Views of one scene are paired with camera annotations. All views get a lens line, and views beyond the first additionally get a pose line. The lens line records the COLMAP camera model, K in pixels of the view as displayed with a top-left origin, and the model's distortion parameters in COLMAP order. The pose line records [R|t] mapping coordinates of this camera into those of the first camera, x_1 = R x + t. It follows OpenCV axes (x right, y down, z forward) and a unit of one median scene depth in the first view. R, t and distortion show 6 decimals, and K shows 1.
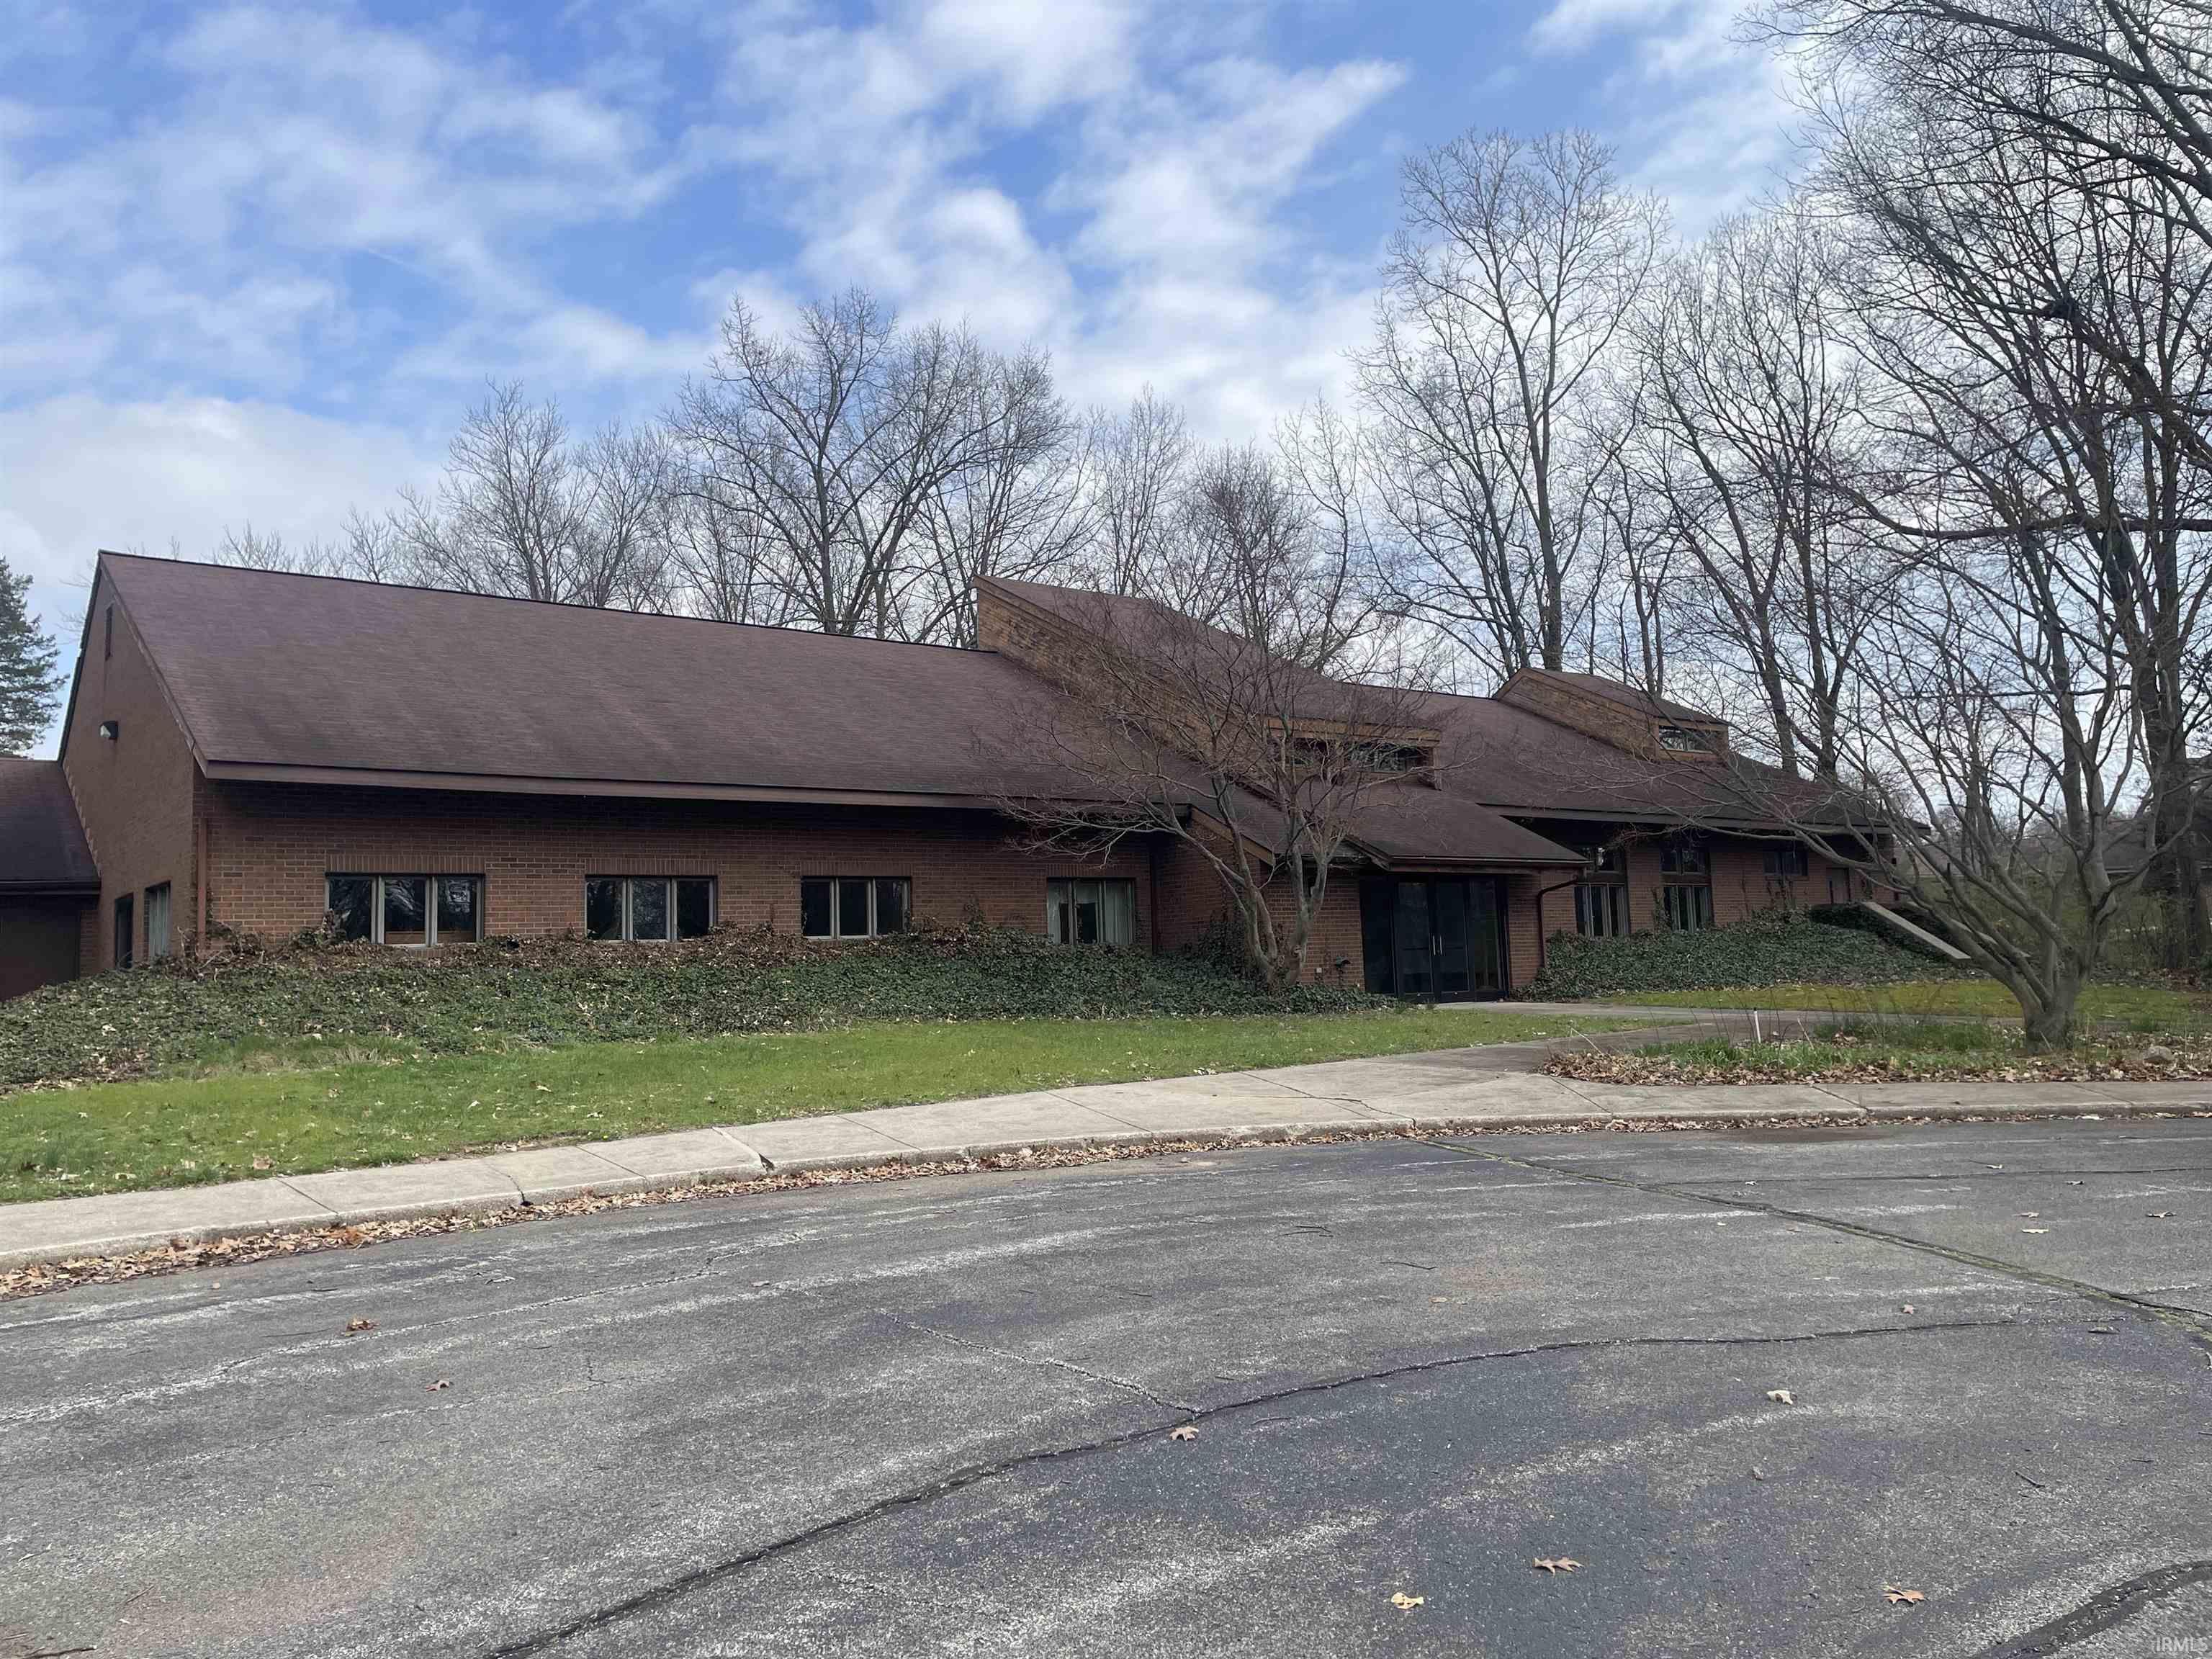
lens RADIAL K [[1617.7, 0, 1105.4], [0, 1617.7, 817.3], [0, 0, 1]] dist [0.056942, -0.076563]
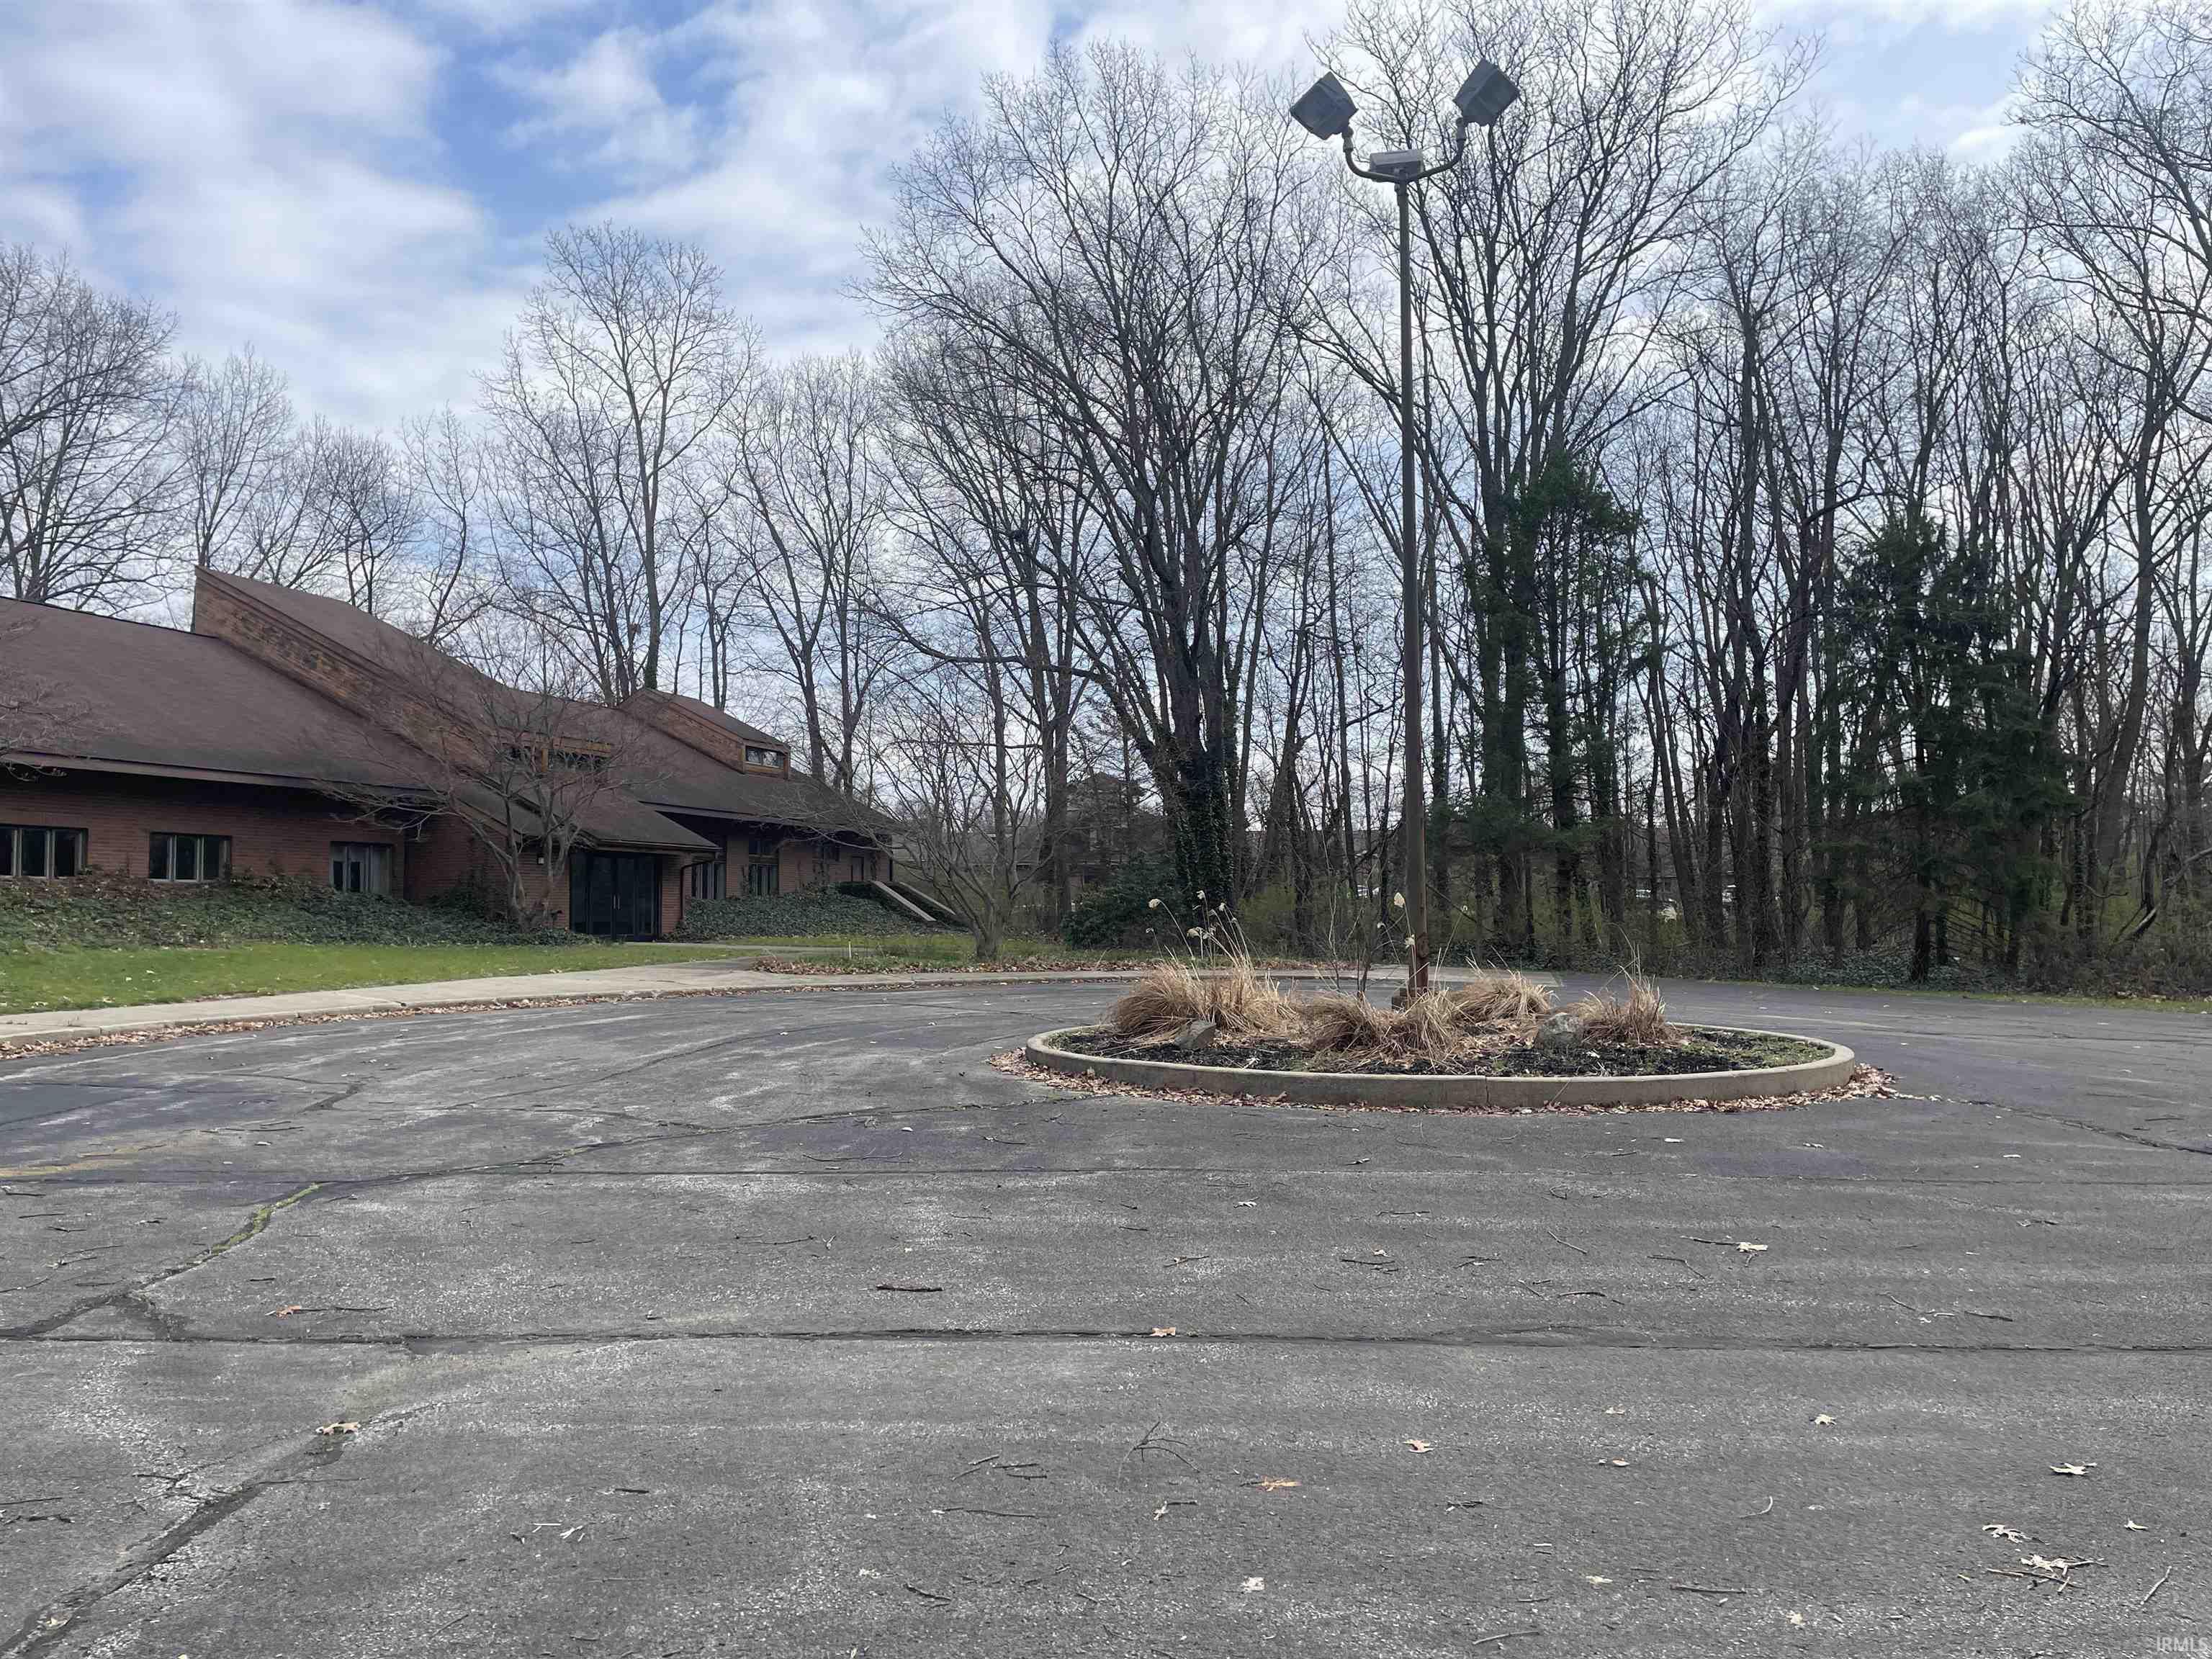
lens RADIAL K [[1617.7, 0, 1105.4], [0, 1617.7, 817.3], [0, 0, 1]] dist [0.056942, -0.076563]
pose [[0.821593, 0.060792, 0.566824, -0.187870], [-0.073045, 0.997328, -0.001088, -0.018236], [-0.565375, -0.040510, 0.823839, -0.304739]]
